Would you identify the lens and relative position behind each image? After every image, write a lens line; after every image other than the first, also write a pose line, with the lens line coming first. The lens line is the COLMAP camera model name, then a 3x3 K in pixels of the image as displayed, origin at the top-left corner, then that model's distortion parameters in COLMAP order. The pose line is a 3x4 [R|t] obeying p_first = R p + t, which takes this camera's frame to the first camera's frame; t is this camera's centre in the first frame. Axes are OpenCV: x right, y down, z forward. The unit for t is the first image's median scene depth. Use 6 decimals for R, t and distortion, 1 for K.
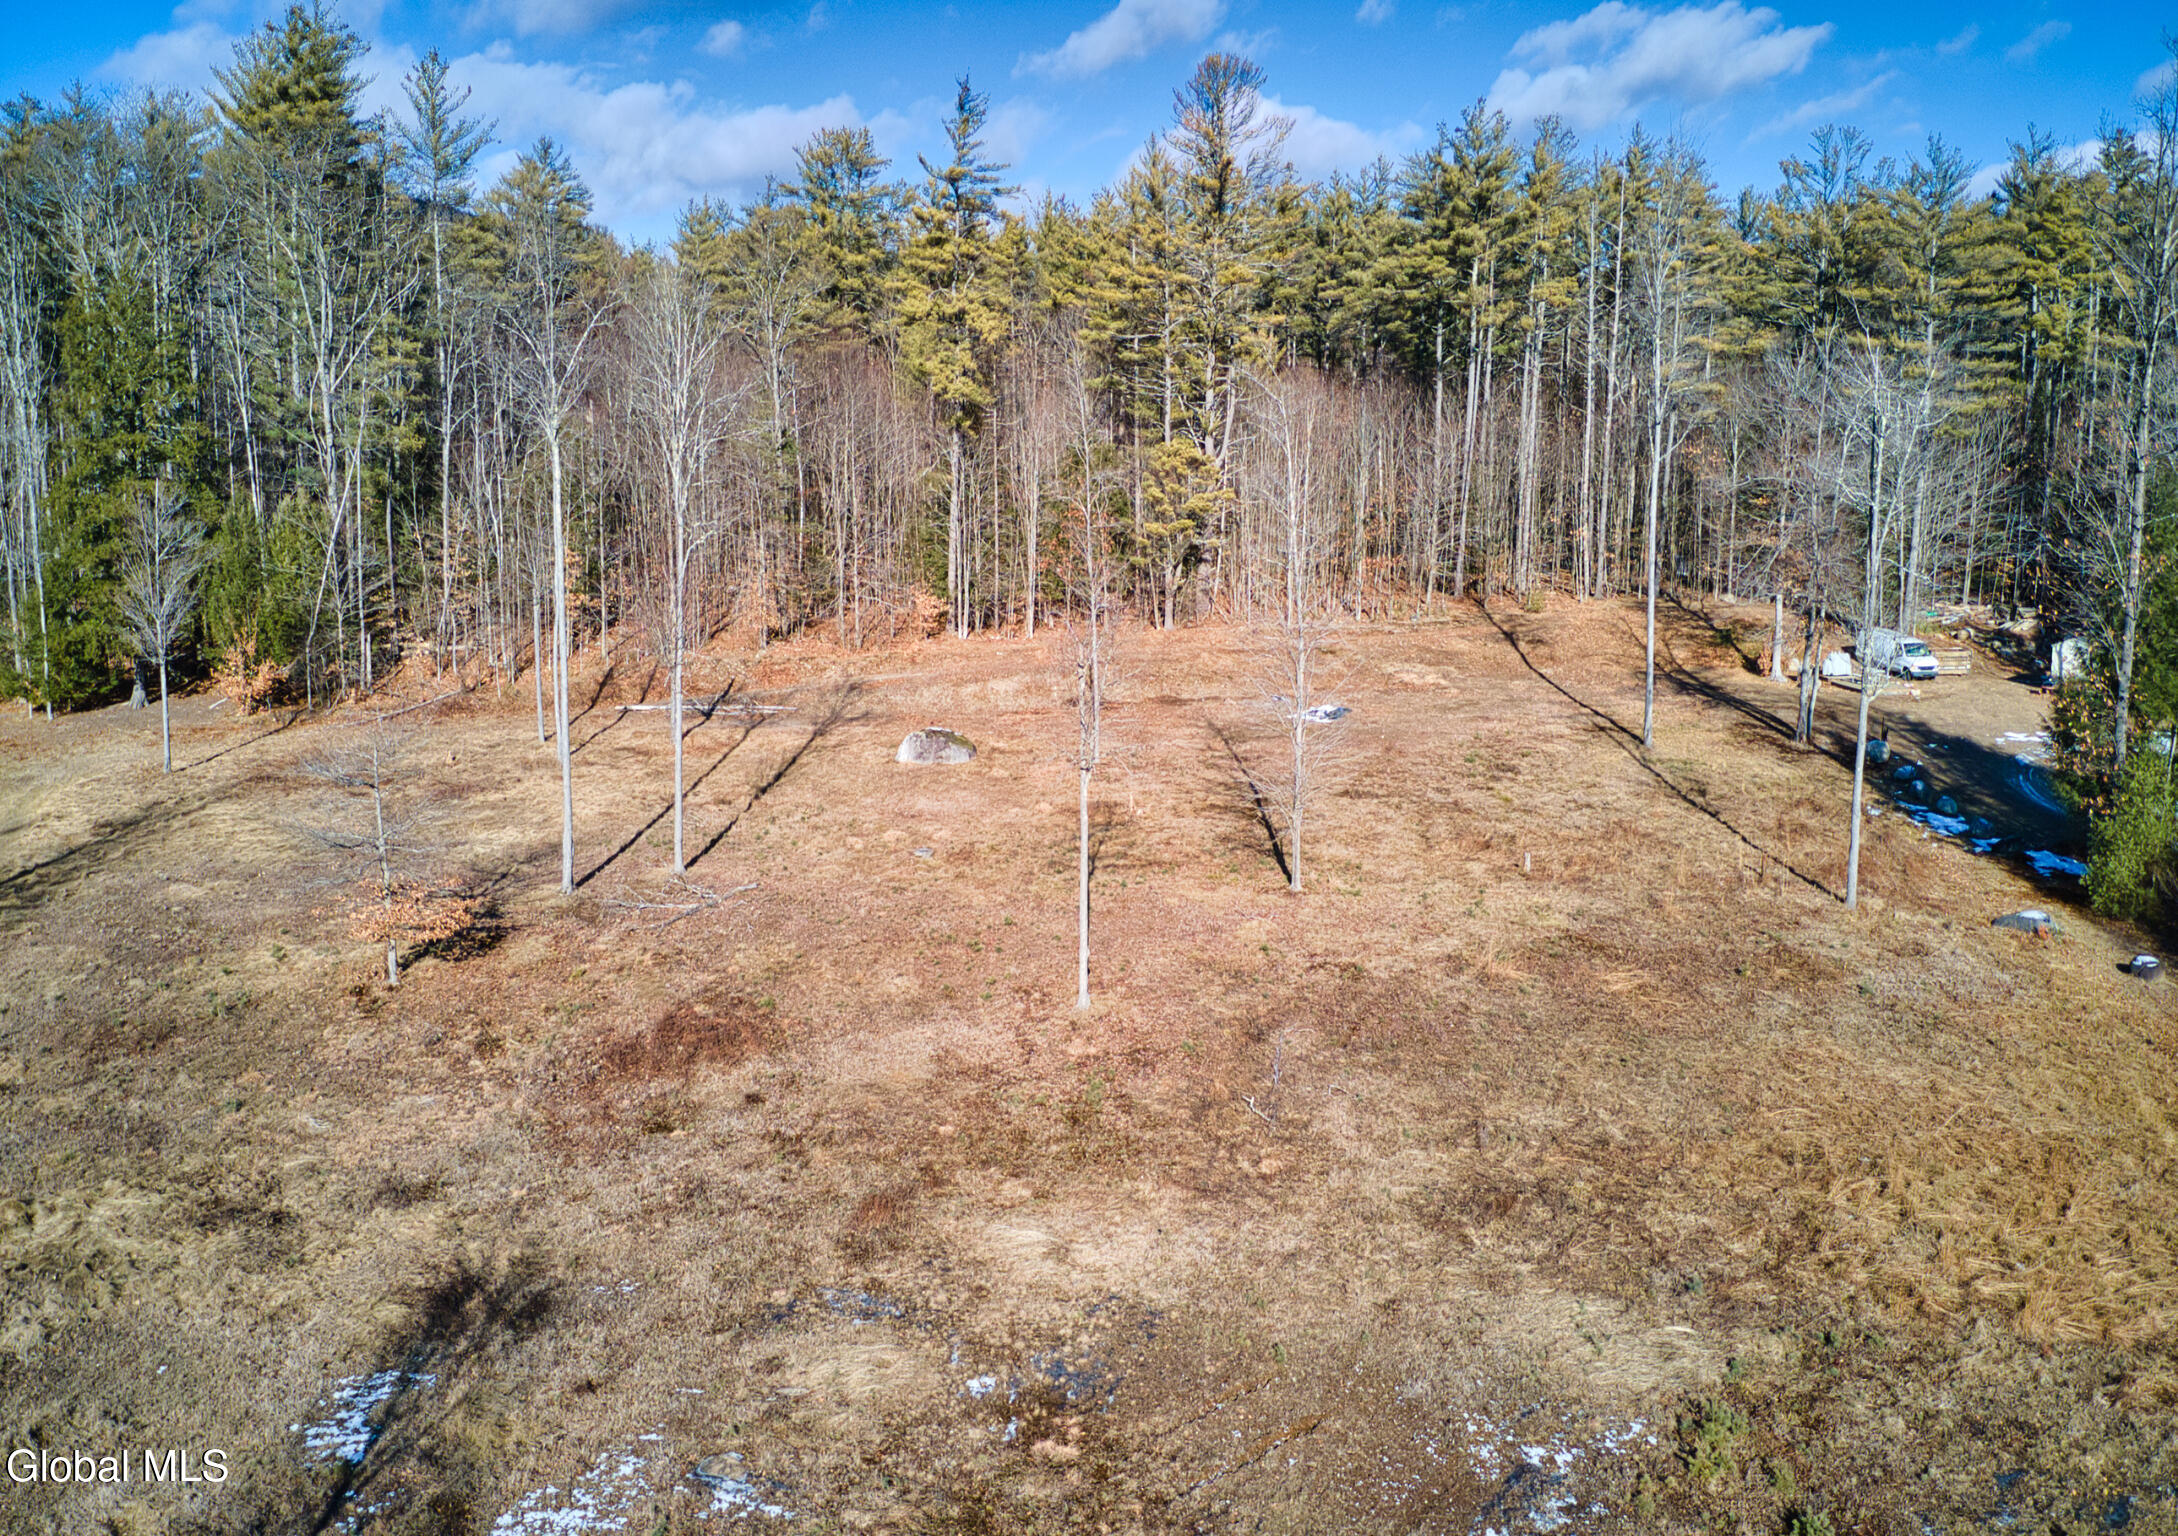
lens RADIAL K [[1740.2, 0, 1065.4], [0, 1740.2, 760.9], [0, 0, 1]] dist [0.043470, -0.058896]
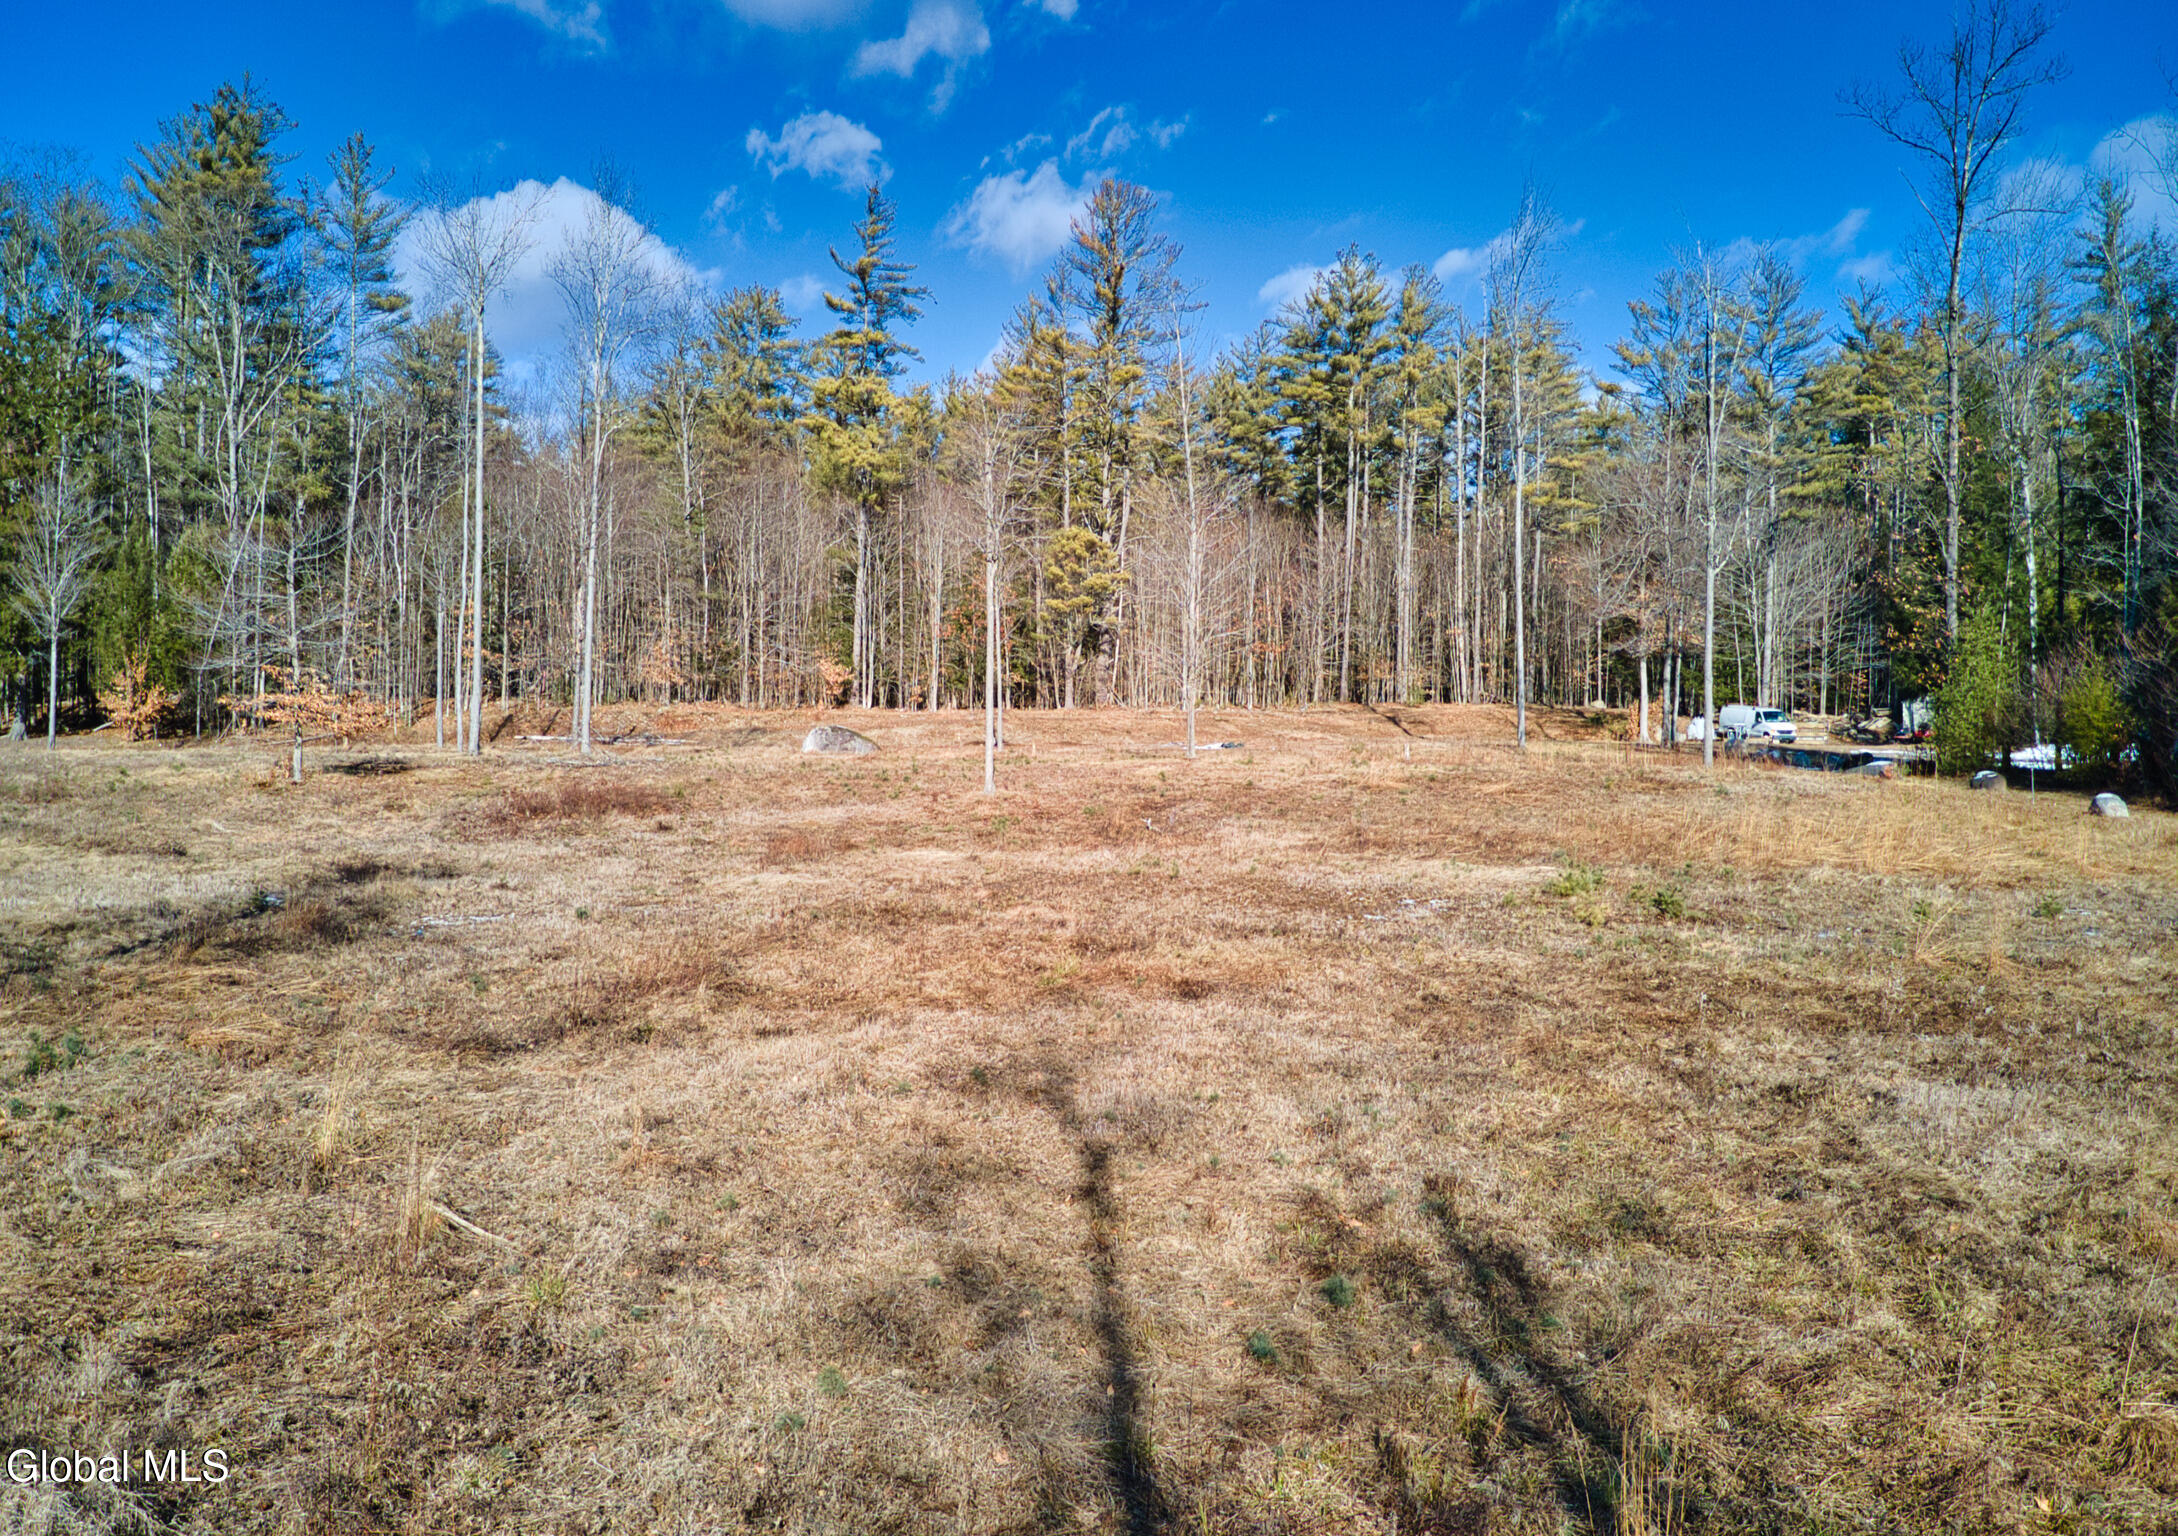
lens RADIAL K [[1740.2, 0, 1093.1], [0, 1740.2, 767.5], [0, 0, 1]] dist [0.043470, -0.058896]
pose [[0.997345, 0.000624, 0.072817, -0.001206], [0.010727, 0.987796, -0.155386, 0.121470], [-0.072026, 0.155754, 0.985166, -0.002829]]
